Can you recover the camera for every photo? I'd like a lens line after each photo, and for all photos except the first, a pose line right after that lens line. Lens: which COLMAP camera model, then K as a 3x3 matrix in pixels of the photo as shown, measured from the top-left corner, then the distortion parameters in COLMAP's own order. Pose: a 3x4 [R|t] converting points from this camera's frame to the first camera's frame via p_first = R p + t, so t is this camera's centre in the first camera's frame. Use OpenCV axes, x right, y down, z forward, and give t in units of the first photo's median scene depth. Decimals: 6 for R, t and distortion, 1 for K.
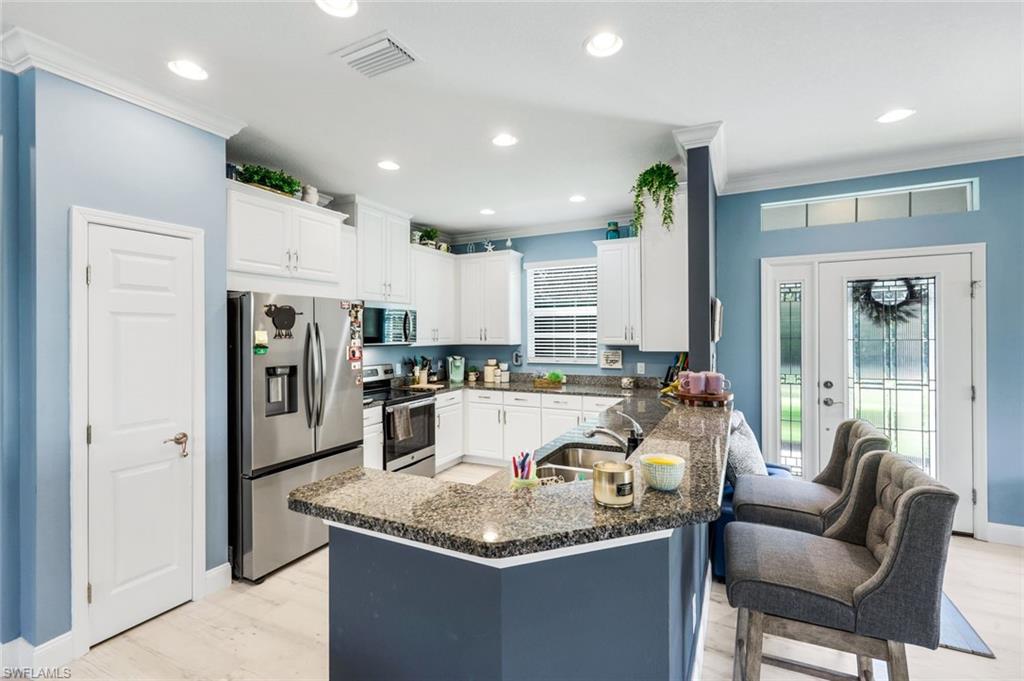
lens RADIAL K [[455.8, 0, 511.9], [0, 455.8, 340.7], [0, 0, 1]] dist [0.001383, 0.000092]
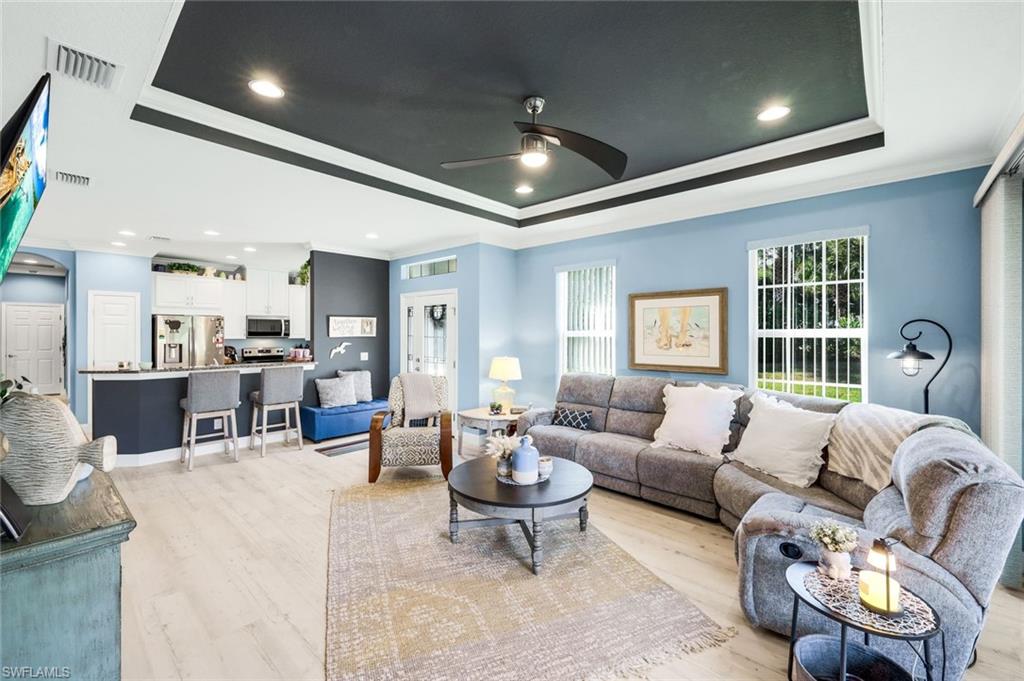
lens RADIAL K [[418.9, 0, 512.2], [0, 418.9, 338.1], [0, 0, 1]] dist [0.000771, 0.000062]
pose [[0.963030, 0.013170, -0.269071, 1.915213], [-0.014877, 0.999880, -0.004306, 0.006312], [0.268982, 0.008149, 0.963111, -0.735085]]
